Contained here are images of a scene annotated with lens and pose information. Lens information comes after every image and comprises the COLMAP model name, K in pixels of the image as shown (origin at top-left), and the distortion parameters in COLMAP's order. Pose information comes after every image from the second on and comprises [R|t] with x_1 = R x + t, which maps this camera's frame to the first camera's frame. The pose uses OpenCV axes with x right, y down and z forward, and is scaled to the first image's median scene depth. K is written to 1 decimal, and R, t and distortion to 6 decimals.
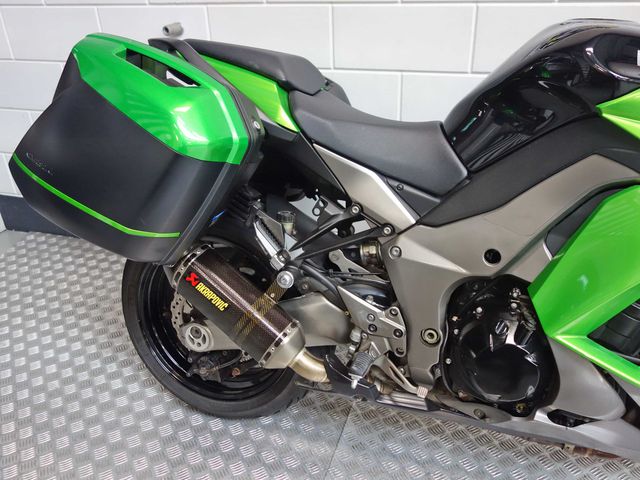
lens RADIAL K [[566.9, 0, 319.9], [0, 566.9, 242.8], [0, 0, 1]] dist [0.010063, -0.030288]
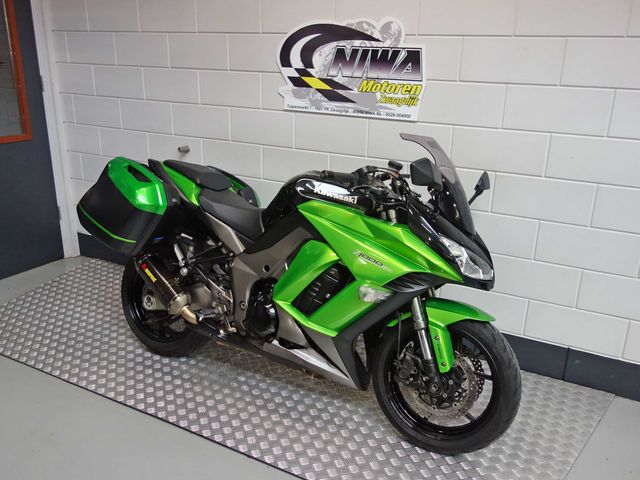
lens RADIAL K [[566.9, 0, 321.7], [0, 566.9, 241.3], [0, 0, 1]] dist [0.010063, -0.030288]
pose [[0.983224, 0.114894, -0.141668, 0.754716], [-0.137157, 0.977707, -0.158985, 0.225625], [0.120244, 0.175749, 0.977064, -1.081681]]
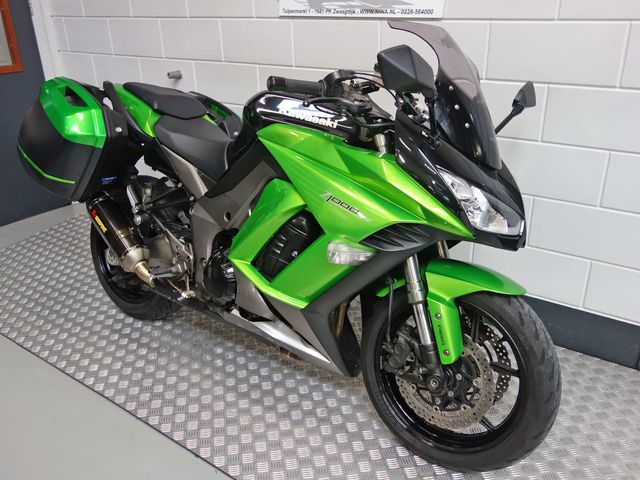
lens RADIAL K [[566.9, 0, 321.8], [0, 566.9, 241.0], [0, 0, 1]] dist [0.010063, -0.030288]
pose [[0.952090, 0.138629, -0.272594, 0.970247], [-0.157392, 0.986364, -0.048105, 0.125029], [0.262208, 0.088705, 0.960926, -0.530497]]
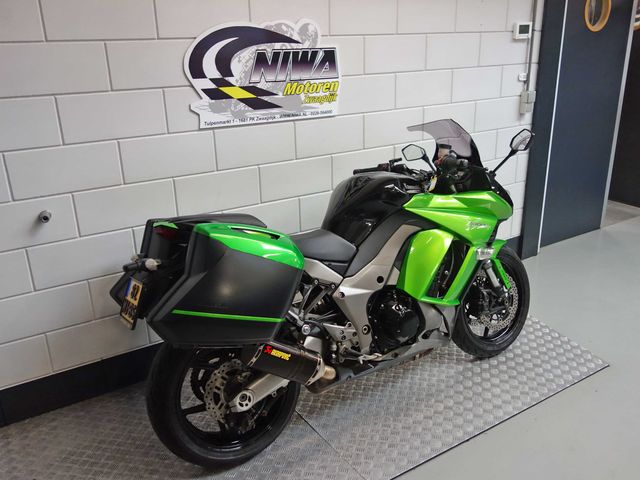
lens RADIAL K [[566.9, 0, 319.0], [0, 566.9, 241.1], [0, 0, 1]] dist [0.010063, -0.030288]
pose [[0.624707, -0.236759, 0.744101, -1.312208], [0.371610, 0.928240, -0.016634, -0.150852], [-0.686766, 0.286907, 0.667860, -0.309141]]
